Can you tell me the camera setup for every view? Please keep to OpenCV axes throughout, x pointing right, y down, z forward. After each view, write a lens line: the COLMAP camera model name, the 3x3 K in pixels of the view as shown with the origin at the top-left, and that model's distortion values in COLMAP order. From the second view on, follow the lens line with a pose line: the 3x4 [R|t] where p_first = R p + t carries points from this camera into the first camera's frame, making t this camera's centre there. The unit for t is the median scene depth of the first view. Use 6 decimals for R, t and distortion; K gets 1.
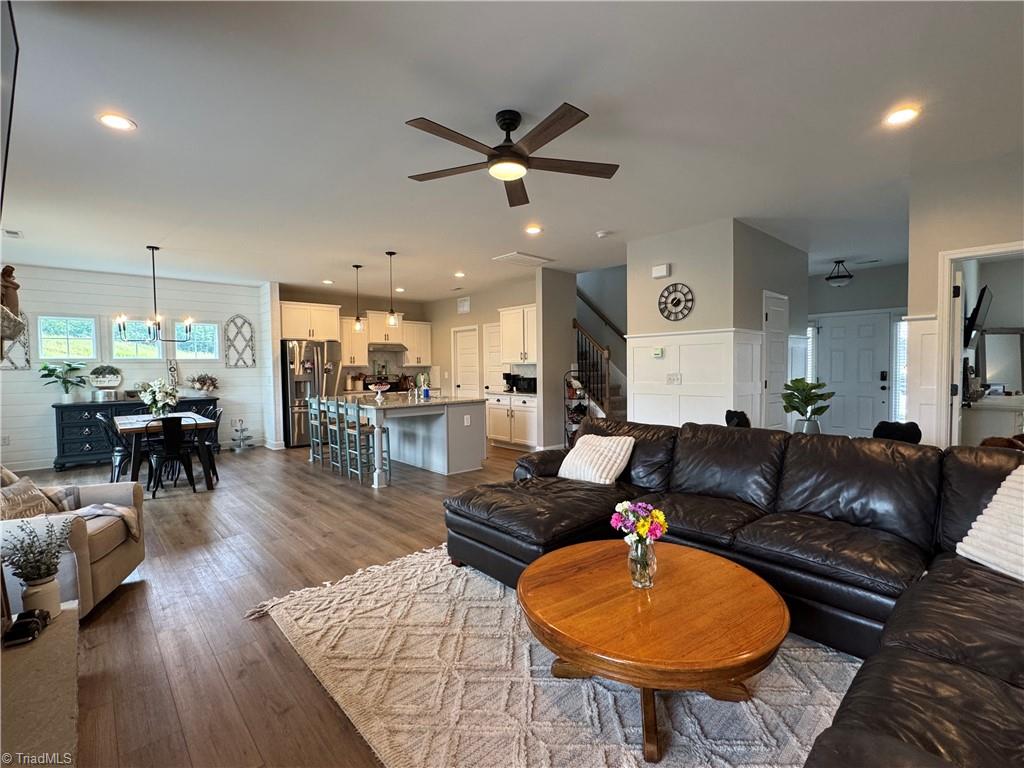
lens RADIAL K [[473.1, 0, 510.7], [0, 473.1, 384.6], [0, 0, 1]] dist [0.000008, -0.000079]
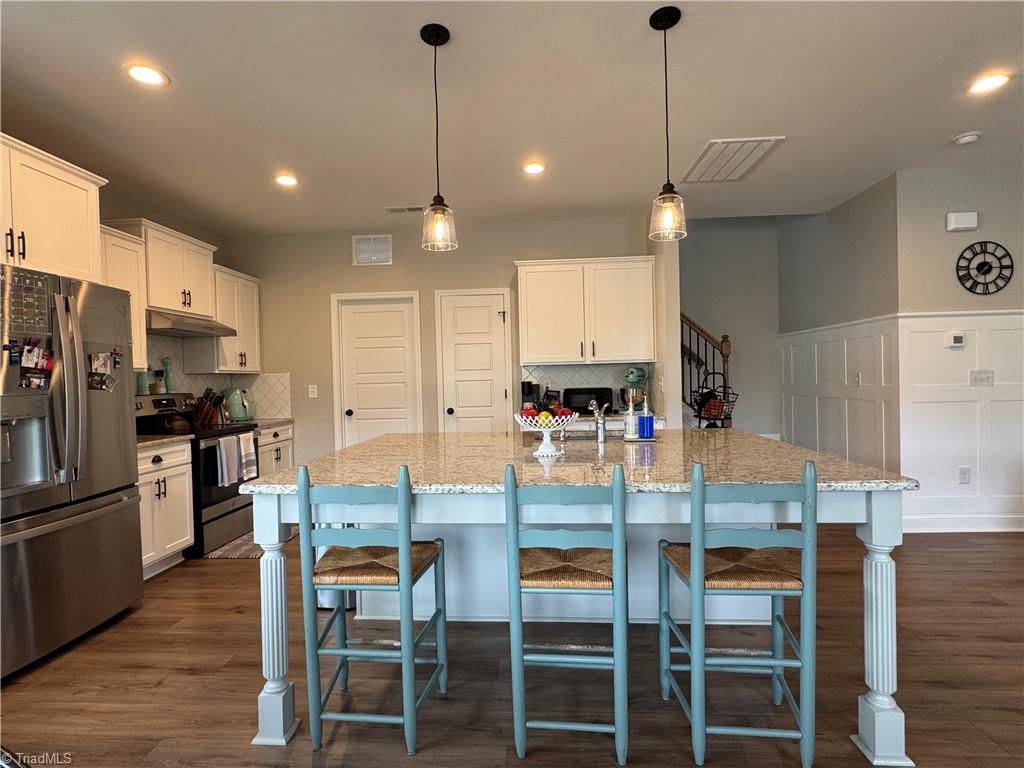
lens RADIAL K [[505.4, 0, 507.6], [0, 505.4, 387.3], [0, 0, 1]] dist [-0.006240, -0.000291]
pose [[0.721317, -0.016586, 0.692407, -0.662440], [0.040665, 0.999003, -0.018432, -0.012904], [-0.691410, 0.041452, 0.721272, 0.938483]]
